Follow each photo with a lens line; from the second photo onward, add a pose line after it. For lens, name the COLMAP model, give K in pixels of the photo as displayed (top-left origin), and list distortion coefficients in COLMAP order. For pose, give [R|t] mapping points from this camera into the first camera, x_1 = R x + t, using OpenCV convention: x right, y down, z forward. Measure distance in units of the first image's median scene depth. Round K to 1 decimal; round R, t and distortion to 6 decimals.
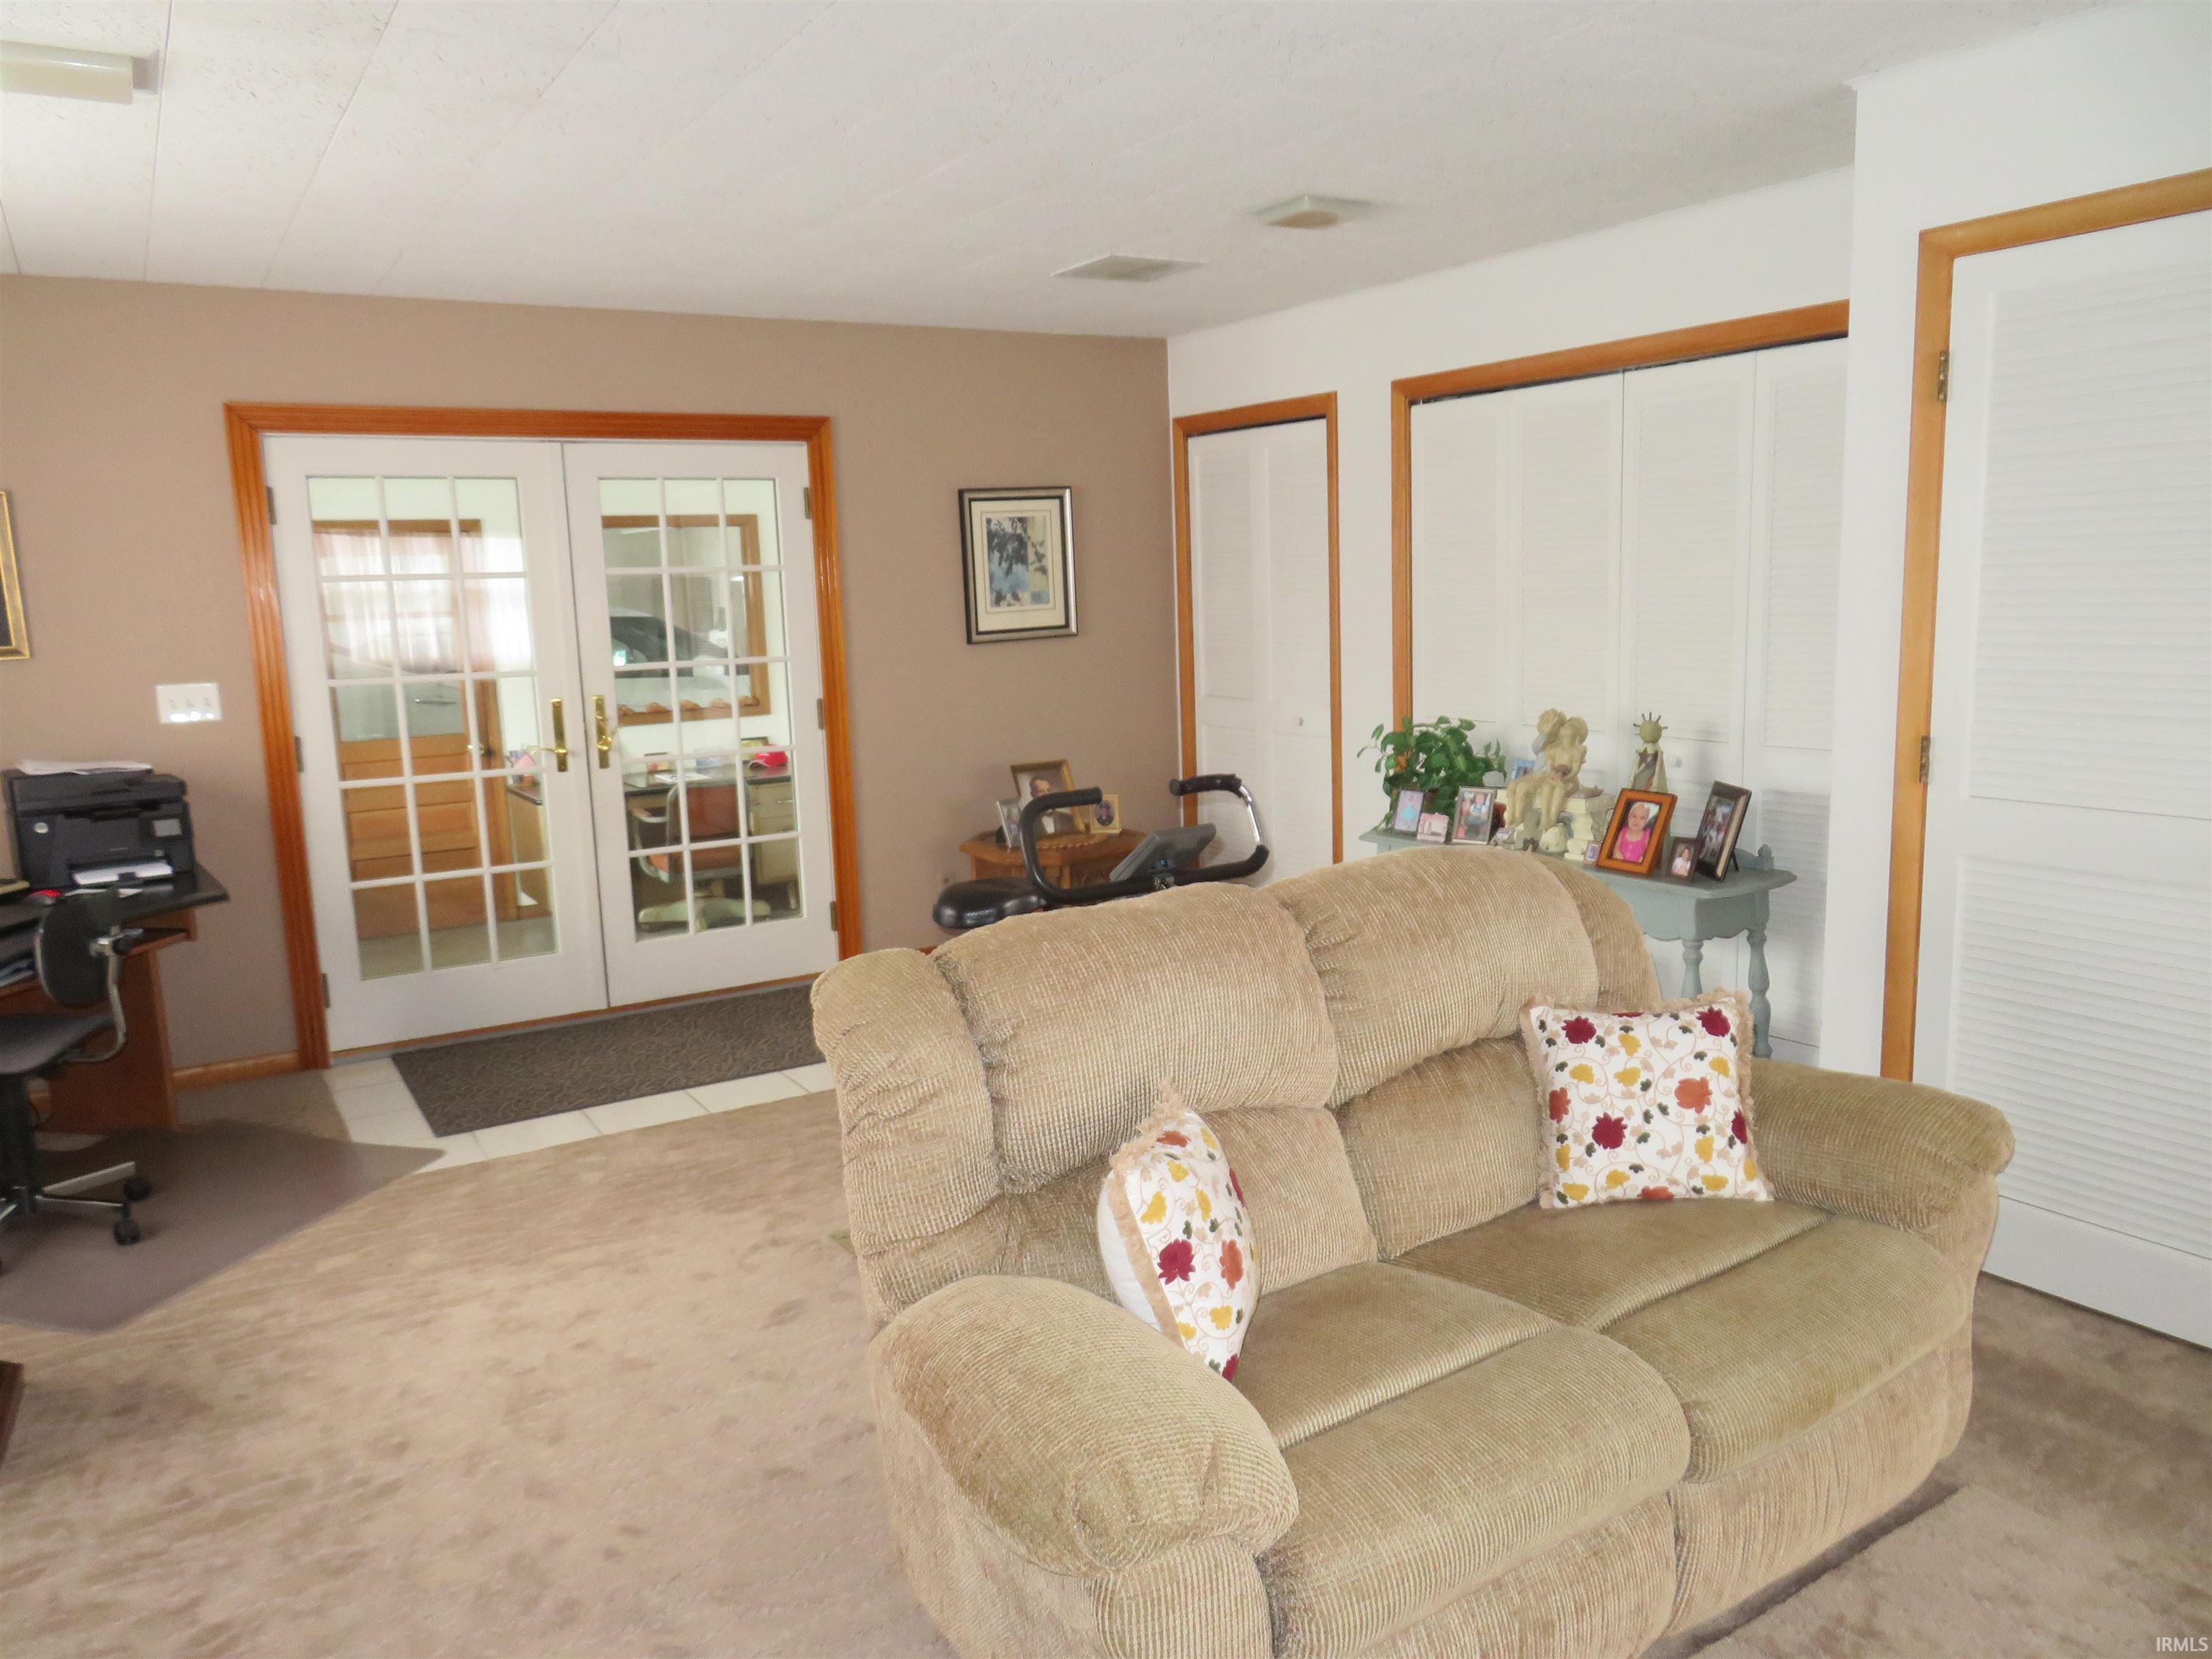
lens RADIAL K [[1564.6, 0, 1117.6], [0, 1564.6, 831.7], [0, 0, 1]] dist [-0.014561, -0.010171]
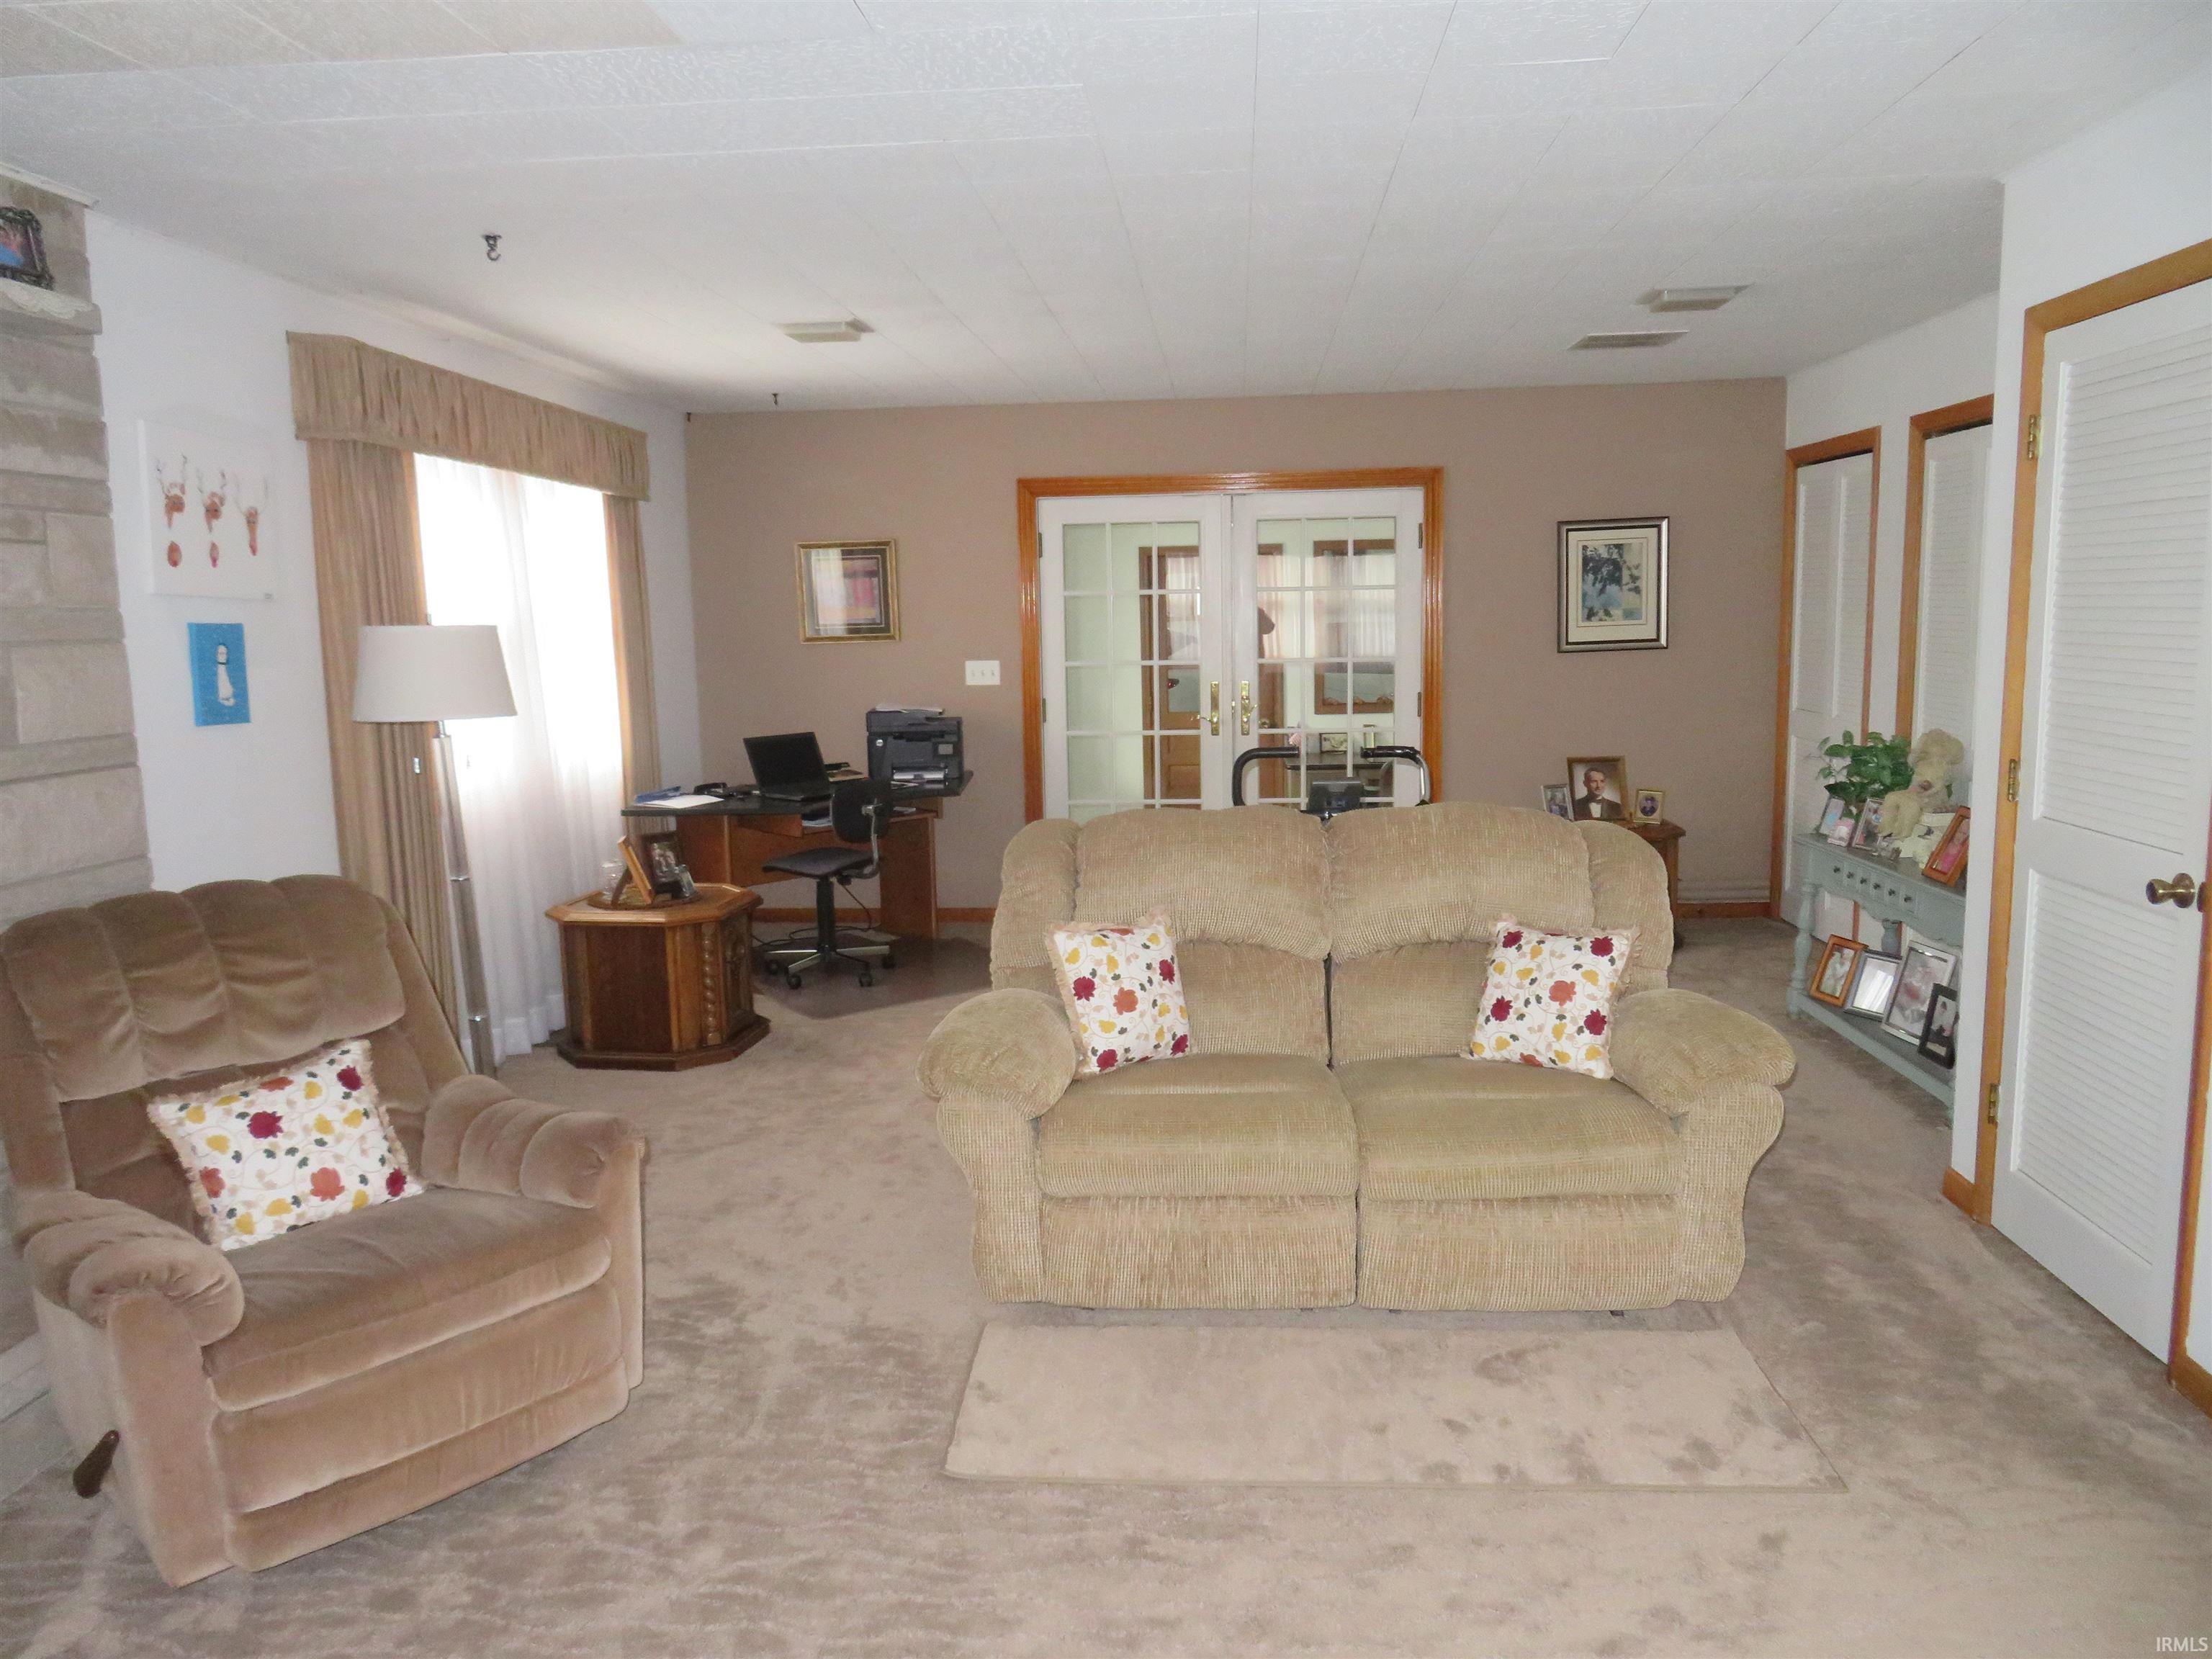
lens RADIAL K [[1564.6, 0, 1098.2], [0, 1564.6, 822.6], [0, 0, 1]] dist [-0.014561, -0.010171]
pose [[0.799727, 0.096246, -0.592598, 0.426294], [-0.100481, 0.994601, 0.025935, 0.013276], [0.591895, 0.038804, 0.805081, -0.176066]]
